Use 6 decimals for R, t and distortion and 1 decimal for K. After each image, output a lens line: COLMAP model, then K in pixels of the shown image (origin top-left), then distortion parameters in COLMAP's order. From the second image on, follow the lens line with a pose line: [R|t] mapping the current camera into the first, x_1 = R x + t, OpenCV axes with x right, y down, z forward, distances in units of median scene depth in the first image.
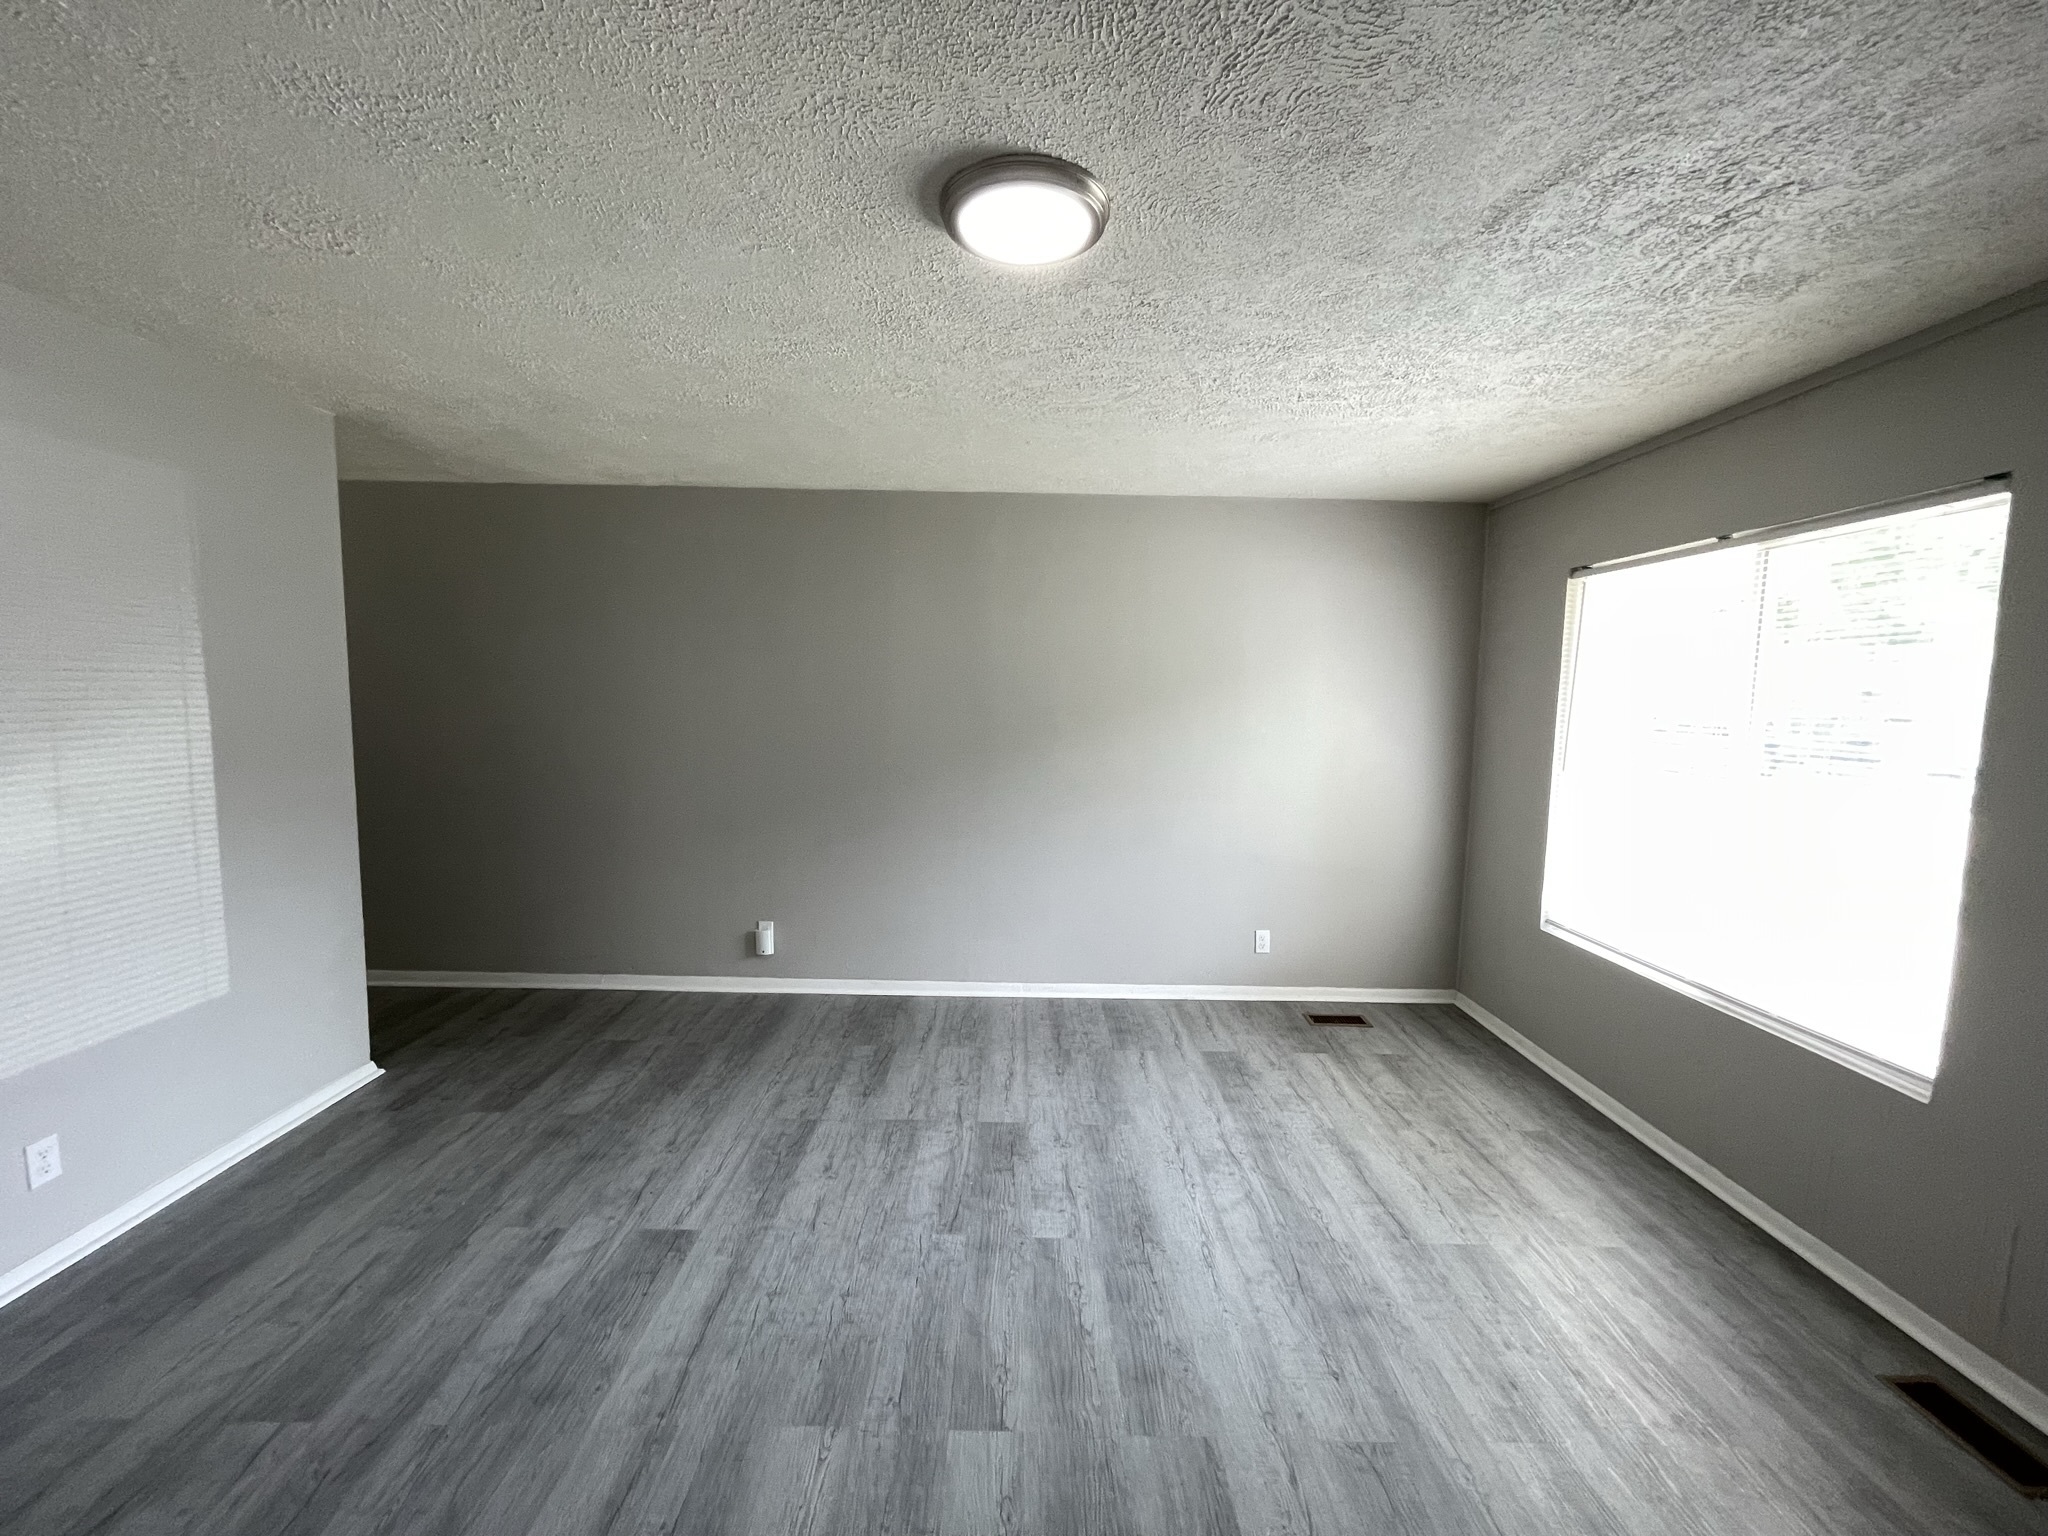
lens RADIAL K [[830.6, 0, 1020.6], [0, 830.6, 774.2], [0, 0, 1]] dist [0.001368, 0.000194]
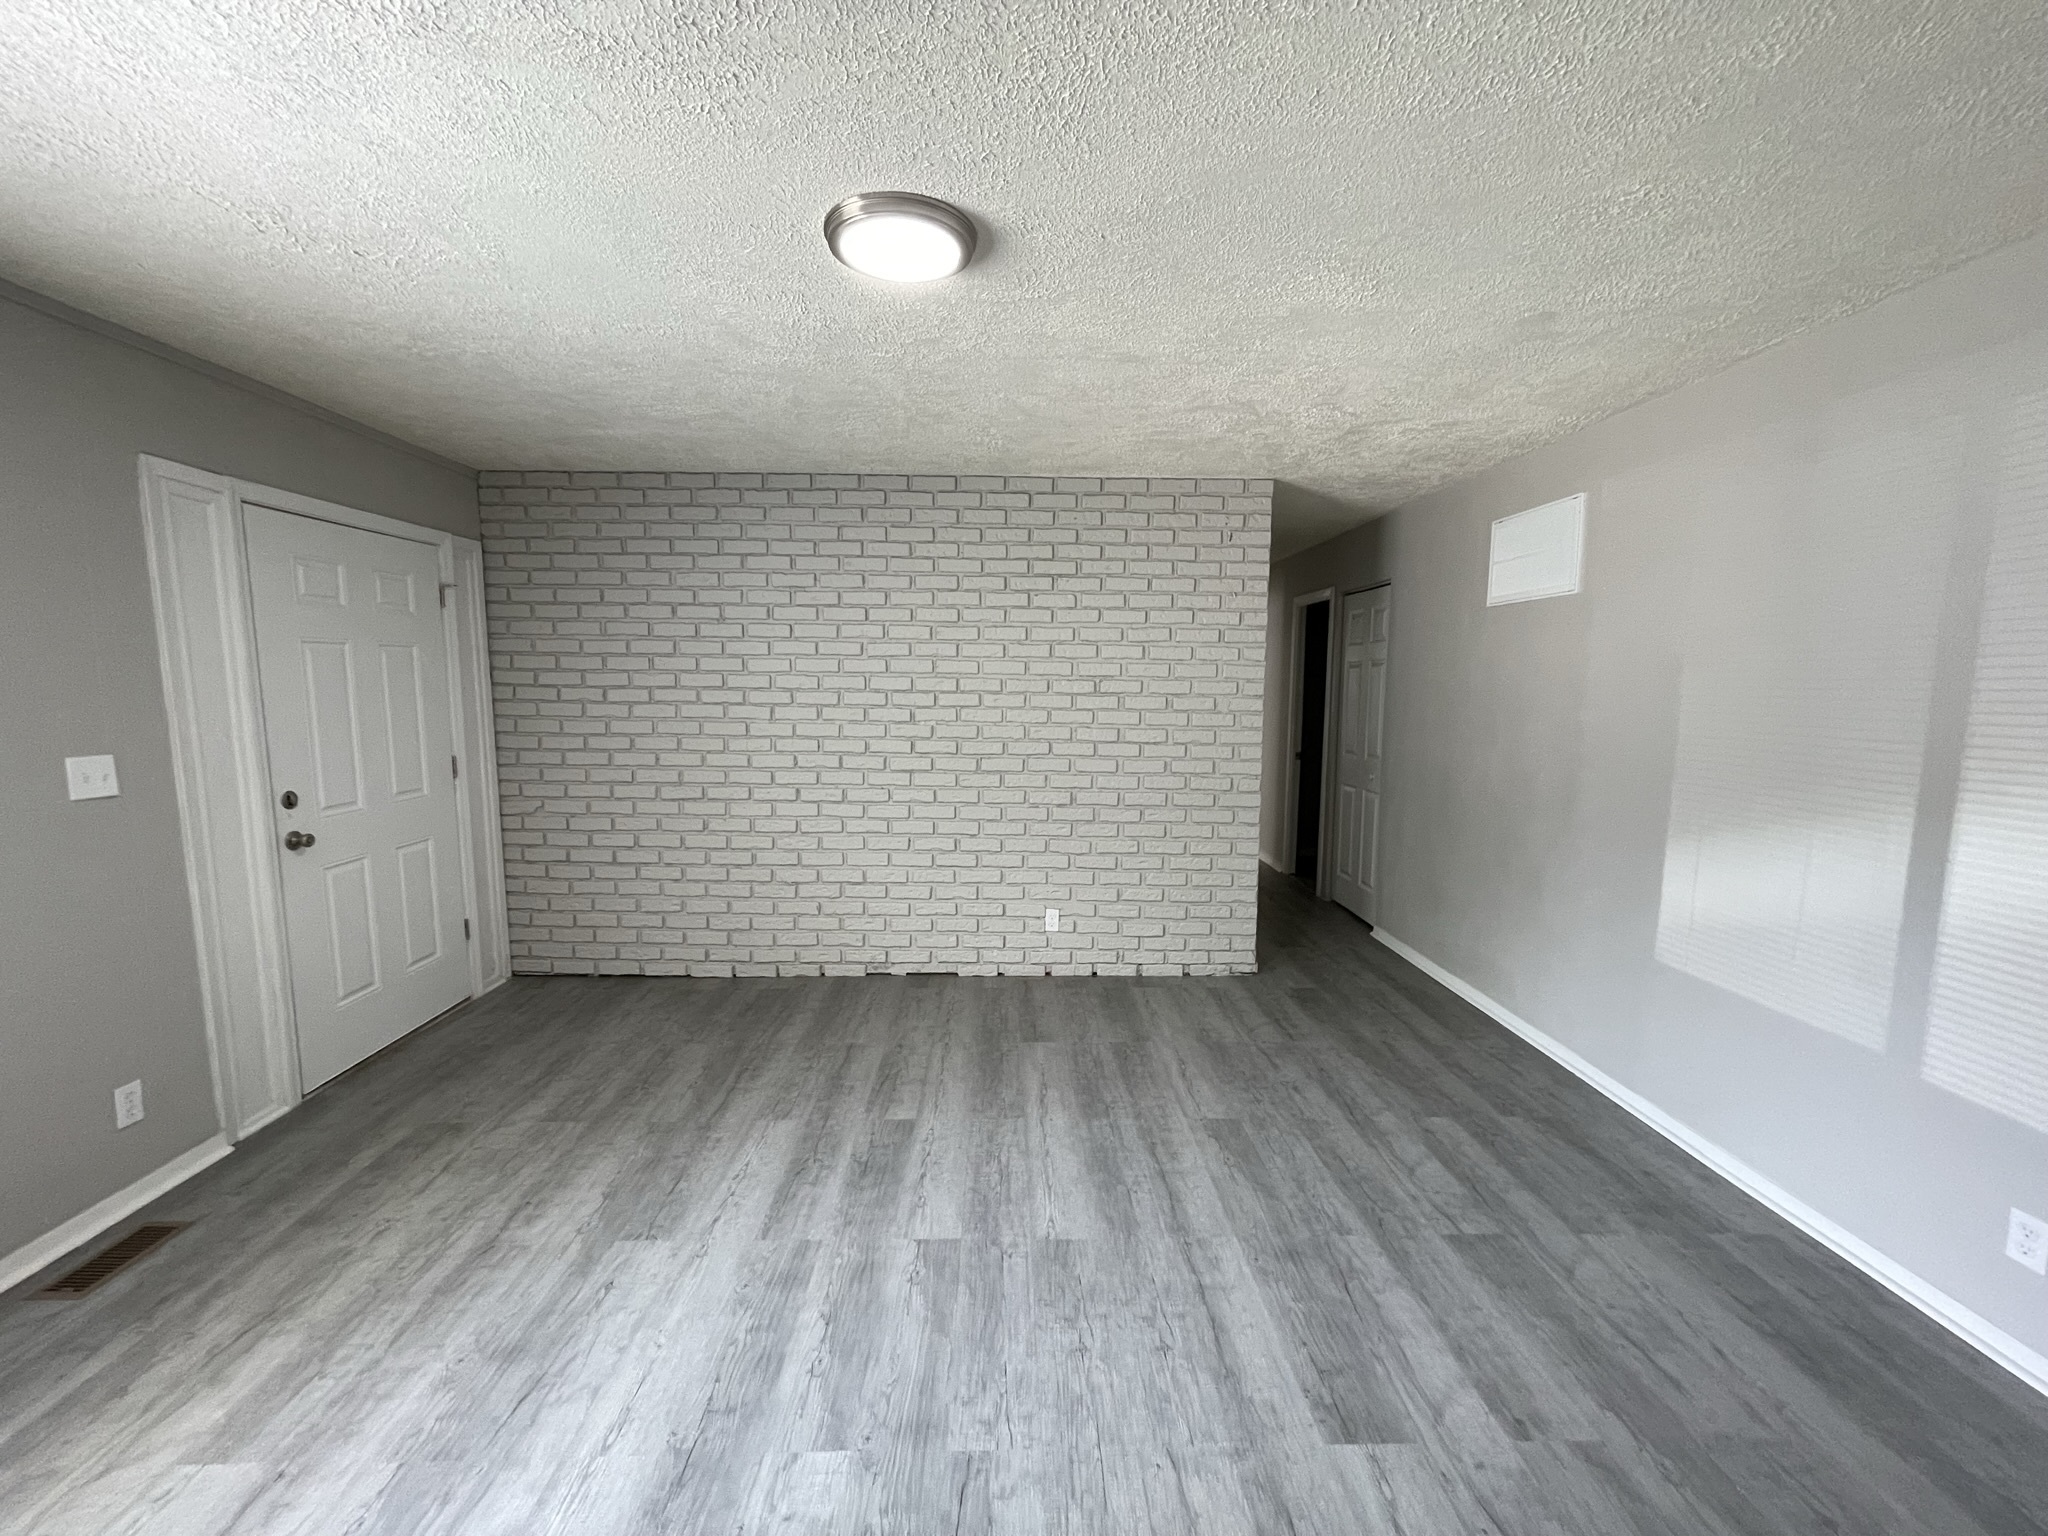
lens RADIAL K [[830.6, 0, 1020.6], [0, 830.6, 774.2], [0, 0, 1]] dist [0.001368, 0.000194]
pose [[-0.999539, -0.020066, -0.022769, -0.115609], [-0.024434, 0.977065, 0.211534, -0.166450], [0.018002, 0.211993, -0.977105, 1.805800]]
